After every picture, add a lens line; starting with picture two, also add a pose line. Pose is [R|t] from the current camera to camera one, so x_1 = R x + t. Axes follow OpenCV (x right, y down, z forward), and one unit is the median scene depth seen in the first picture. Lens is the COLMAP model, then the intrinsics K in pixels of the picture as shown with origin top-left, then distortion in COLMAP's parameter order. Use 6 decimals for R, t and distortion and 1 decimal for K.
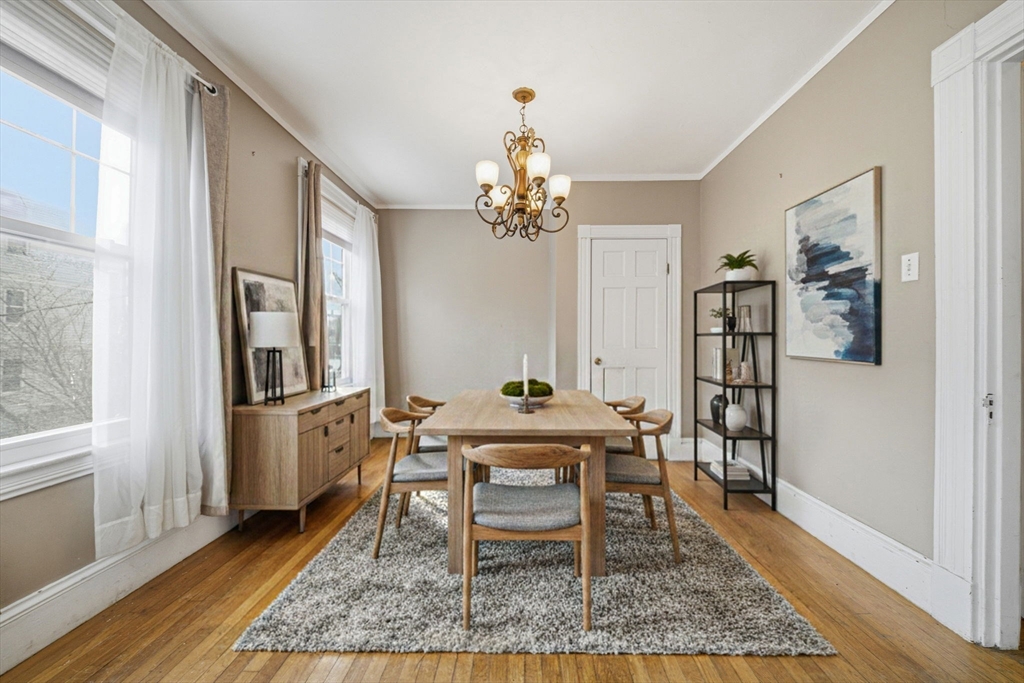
lens RADIAL K [[360.3, 0, 512.0], [0, 360.3, 341.5], [0, 0, 1]] dist [-0.000346, -0.000011]
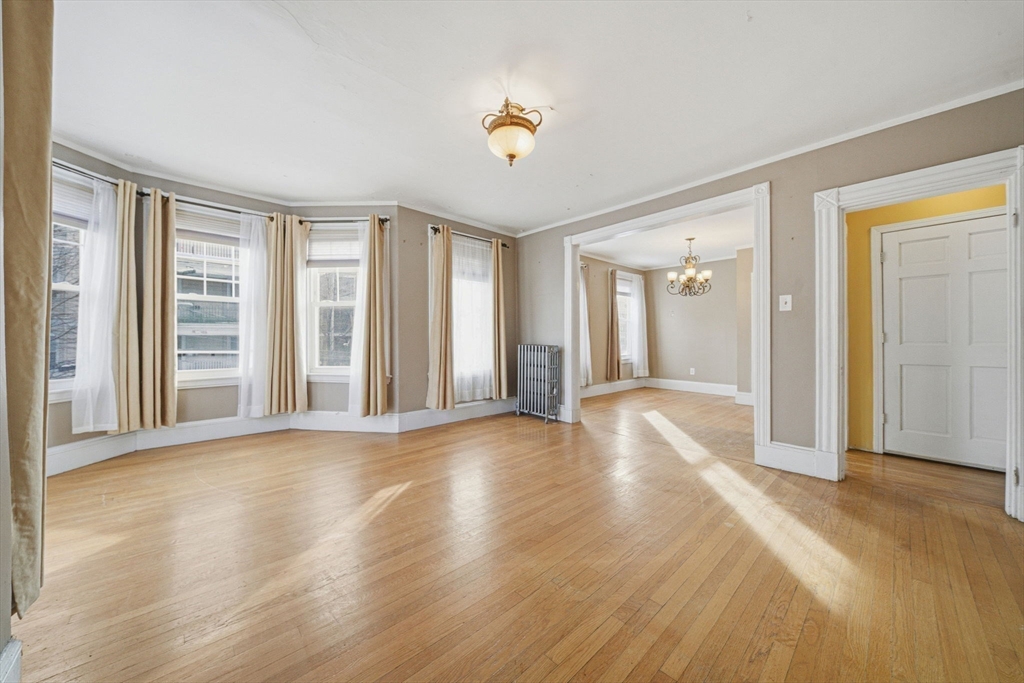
lens RADIAL K [[360.3, 0, 512.0], [0, 360.3, 341.5], [0, 0, 1]] dist [-0.000346, -0.000011]
pose [[0.702291, -0.002089, -0.711887, 0.661616], [0.006876, 0.999969, 0.003850, 0.000689], [0.711856, -0.007599, 0.702284, -1.144219]]
